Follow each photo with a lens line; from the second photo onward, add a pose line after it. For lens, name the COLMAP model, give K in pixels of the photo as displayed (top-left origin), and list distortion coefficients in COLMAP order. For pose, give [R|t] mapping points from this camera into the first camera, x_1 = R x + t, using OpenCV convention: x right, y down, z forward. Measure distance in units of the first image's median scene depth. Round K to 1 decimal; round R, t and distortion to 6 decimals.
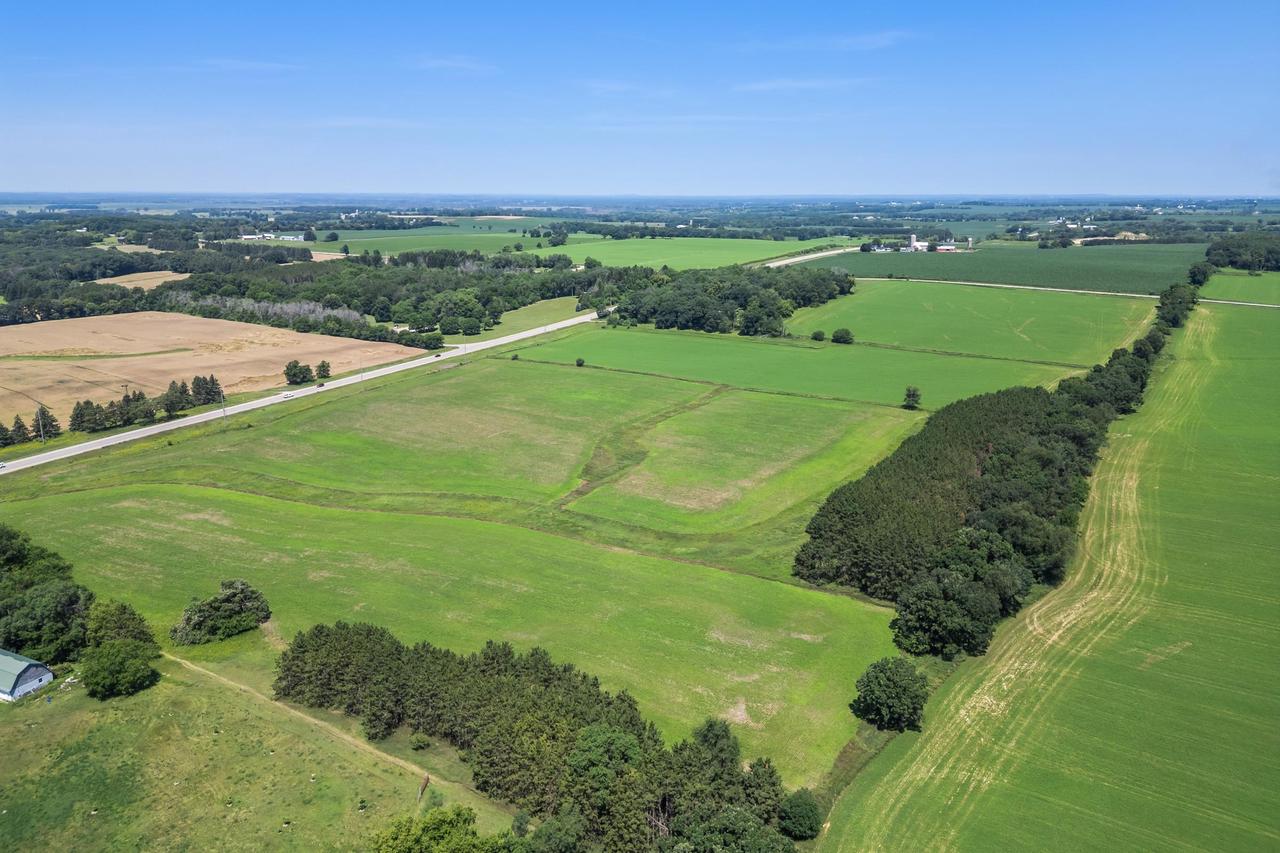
lens RADIAL K [[902.5, 0, 647.2], [0, 902.5, 421.6], [0, 0, 1]] dist [0.081221, -0.085244]
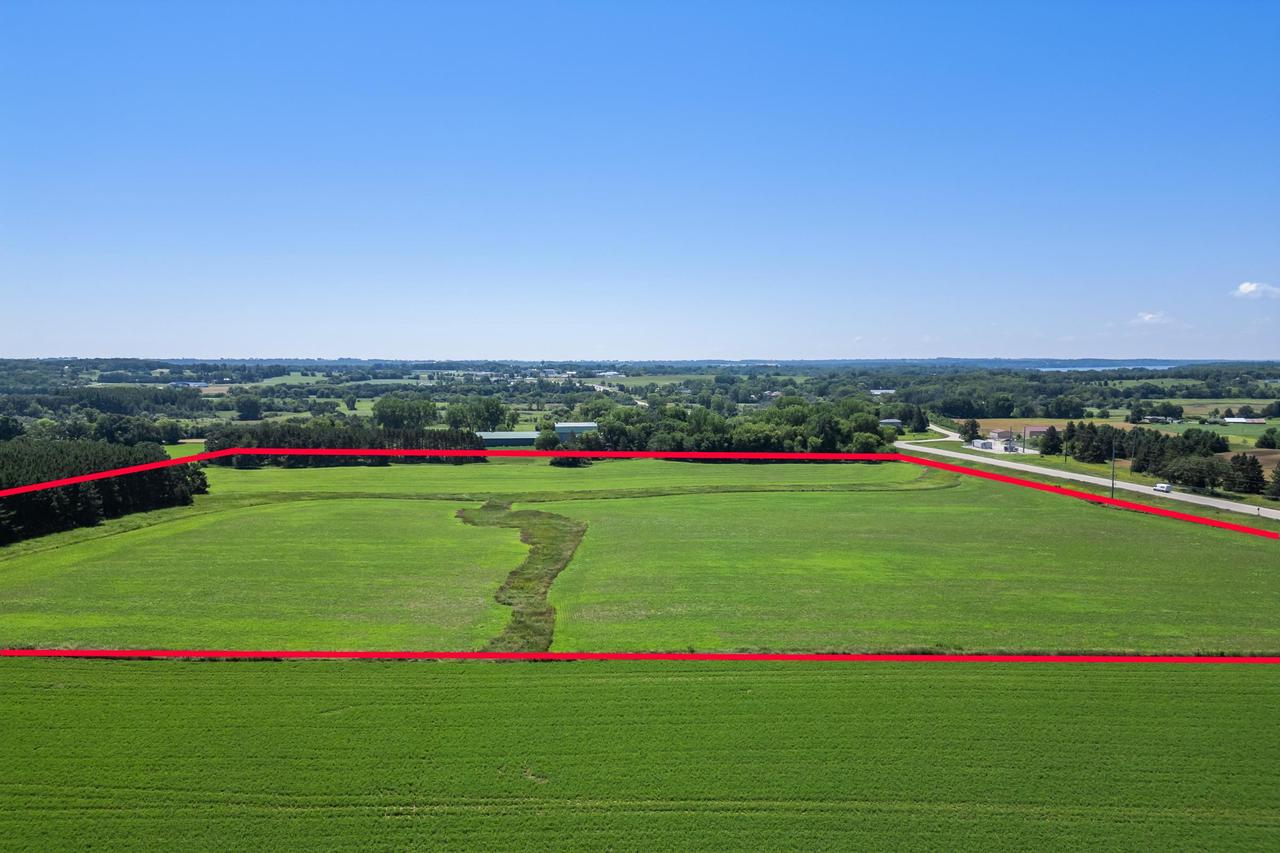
lens RADIAL K [[890.4, 0, 642.7], [0, 890.4, 444.6], [0, 0, 1]] dist [0.072897, -0.074878]
pose [[-0.820866, 0.054826, -0.568483, 0.220365], [-0.136735, 0.947567, 0.288825, -0.185127], [0.554511, 0.314819, -0.770329, 1.347828]]
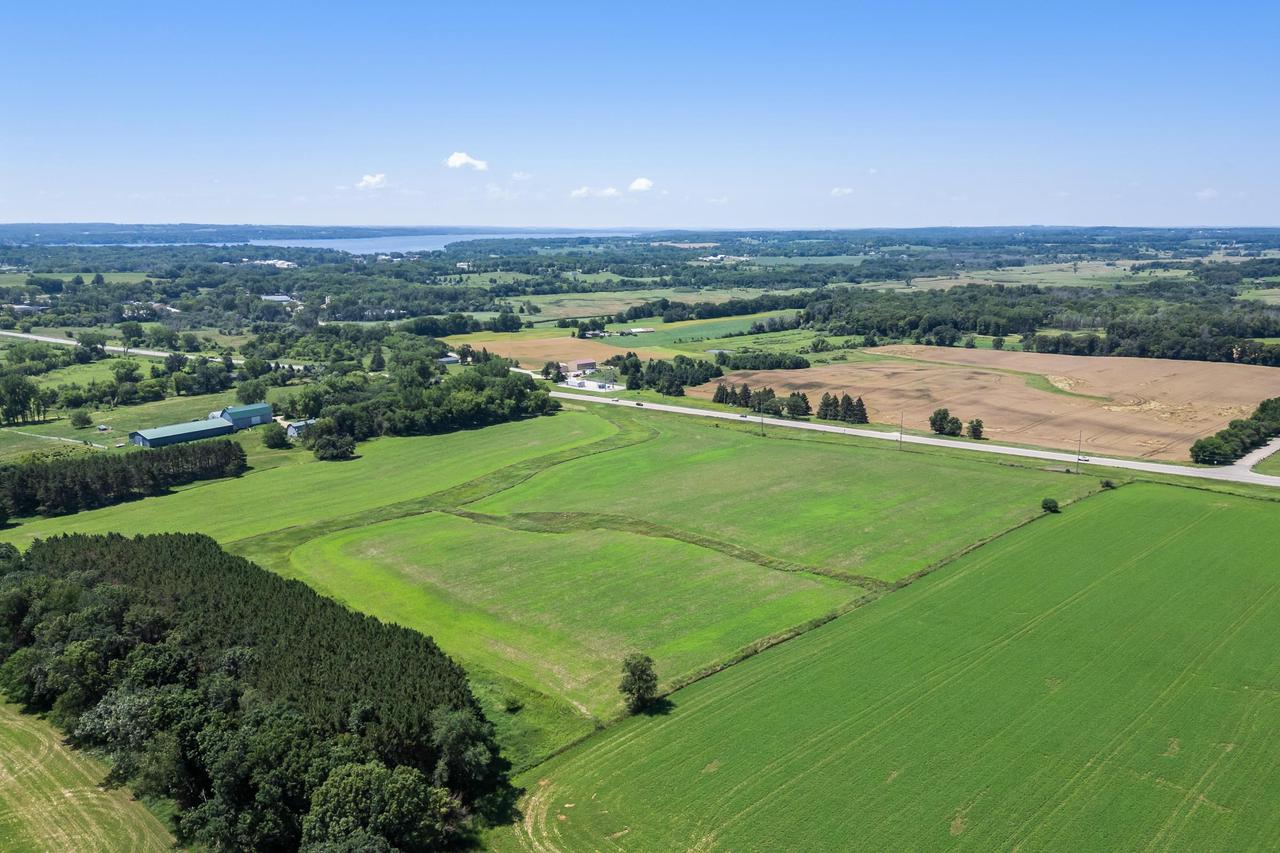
lens RADIAL K [[935.9, 0, 663.4], [0, 935.9, 428.4], [0, 0, 1]] dist [0.085901, -0.090389]
pose [[-0.176997, 0.206615, -0.962280, 0.715903], [-0.238780, 0.939491, 0.245642, -0.263568], [0.954807, 0.273252, -0.116952, 1.043293]]
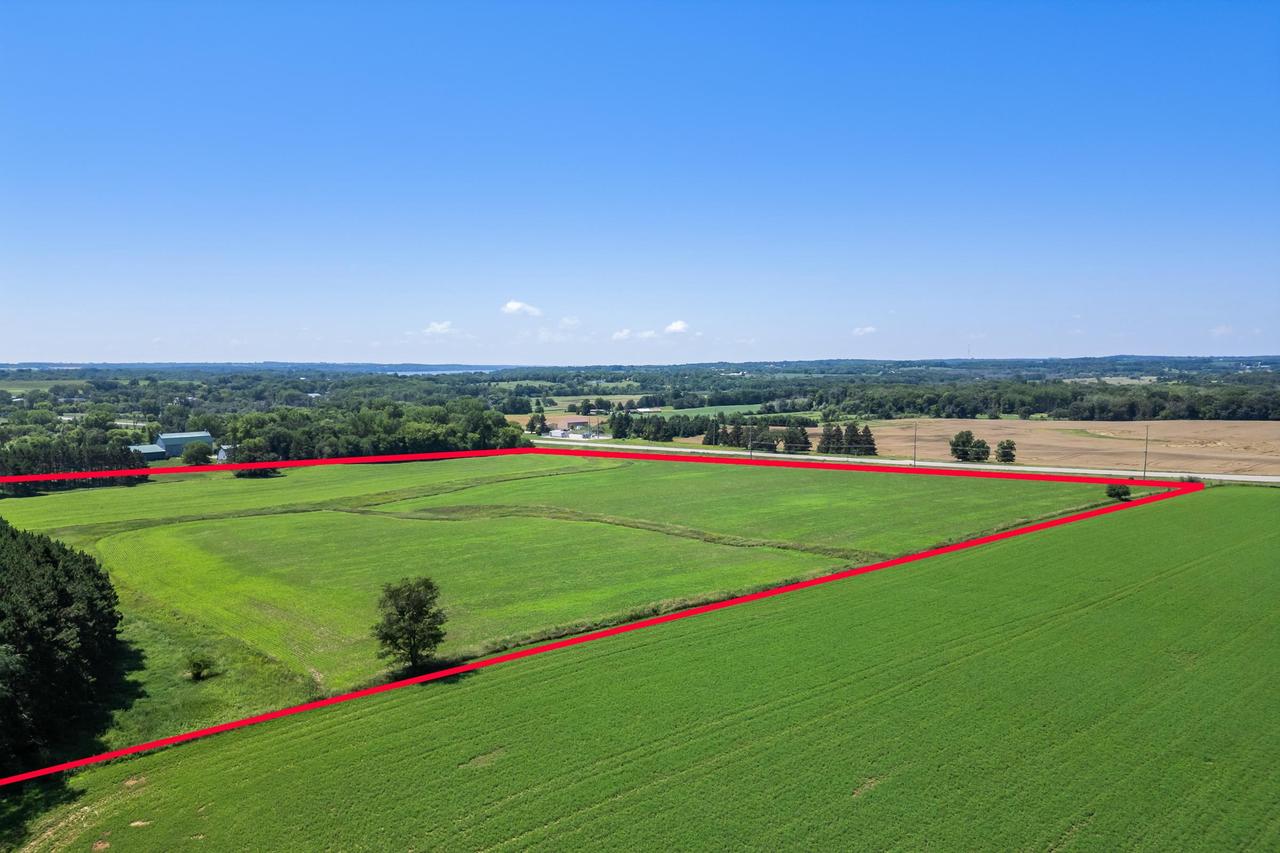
lens RADIAL K [[876.3, 0, 627.4], [0, 876.3, 469.2], [0, 0, 1]] dist [0.079285, -0.076892]
pose [[-0.252013, 0.116186, -0.960724, 0.507461], [-0.231661, 0.956658, 0.176462, -0.125501], [0.939587, 0.267033, -0.214174, 1.107321]]
